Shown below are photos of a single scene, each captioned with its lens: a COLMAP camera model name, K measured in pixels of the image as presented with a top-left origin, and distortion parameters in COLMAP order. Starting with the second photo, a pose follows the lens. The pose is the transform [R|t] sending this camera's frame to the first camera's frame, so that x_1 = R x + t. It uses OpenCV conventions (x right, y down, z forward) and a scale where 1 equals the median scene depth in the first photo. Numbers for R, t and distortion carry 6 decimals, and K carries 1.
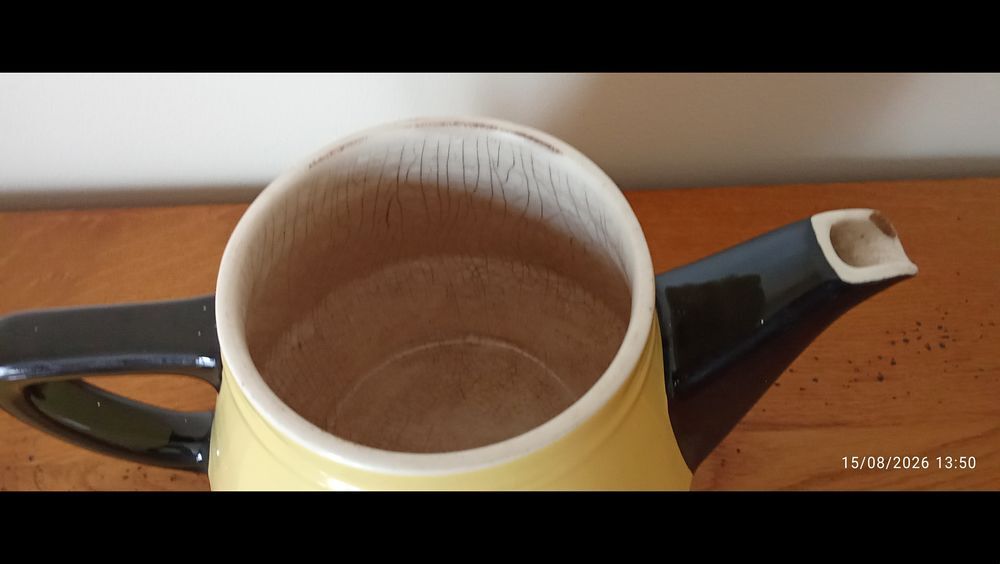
lens RADIAL K [[754.3, 0, 502.1], [0, 754.3, 283.0], [0, 0, 1]] dist [0.002520, -0.046629]
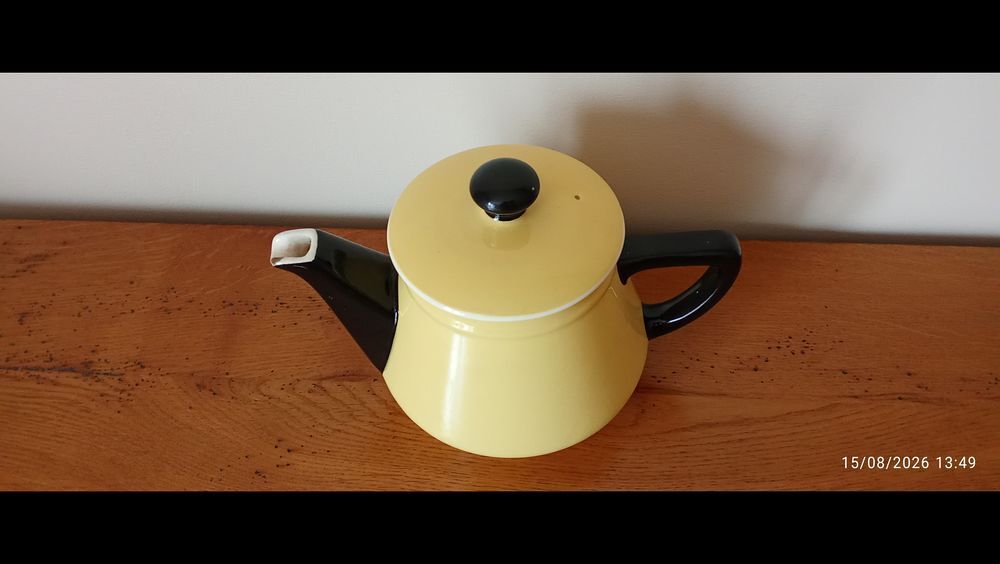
lens RADIAL K [[754.3, 0, 500.2], [0, 754.3, 283.2], [0, 0, 1]] dist [0.002520, -0.046629]
pose [[0.992279, 0.070835, -0.101805, 0.127808], [-0.073757, 0.996957, -0.025228, 0.028222], [0.099709, 0.032542, 0.994484, -0.594753]]
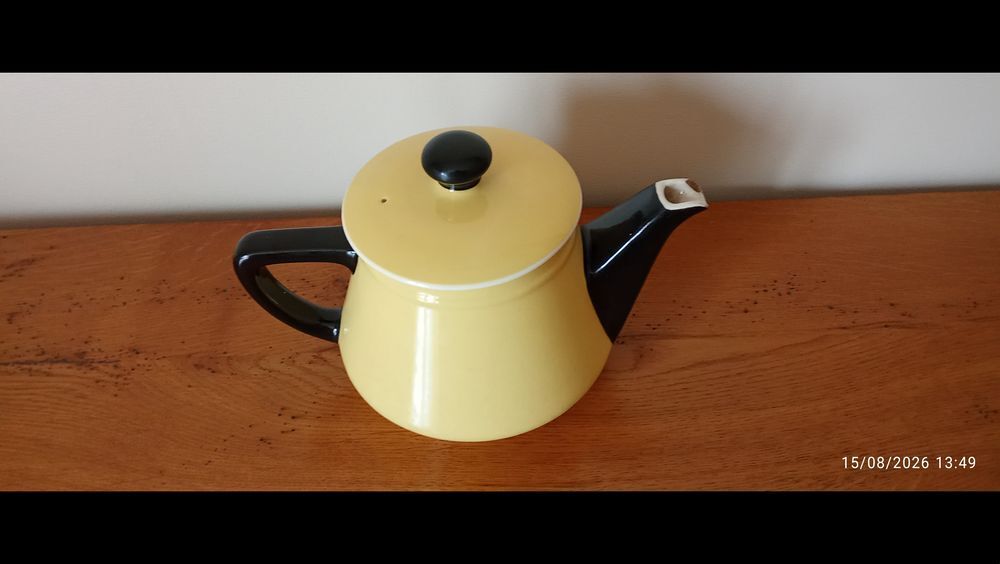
lens RADIAL K [[754.3, 0, 495.2], [0, 754.3, 301.9], [0, 0, 1]] dist [0.002520, -0.046629]
pose [[0.998036, 0.001427, -0.062628, 0.074076], [-0.008410, 0.993743, -0.111377, 0.288871], [0.062077, 0.111684, 0.991803, -0.614189]]
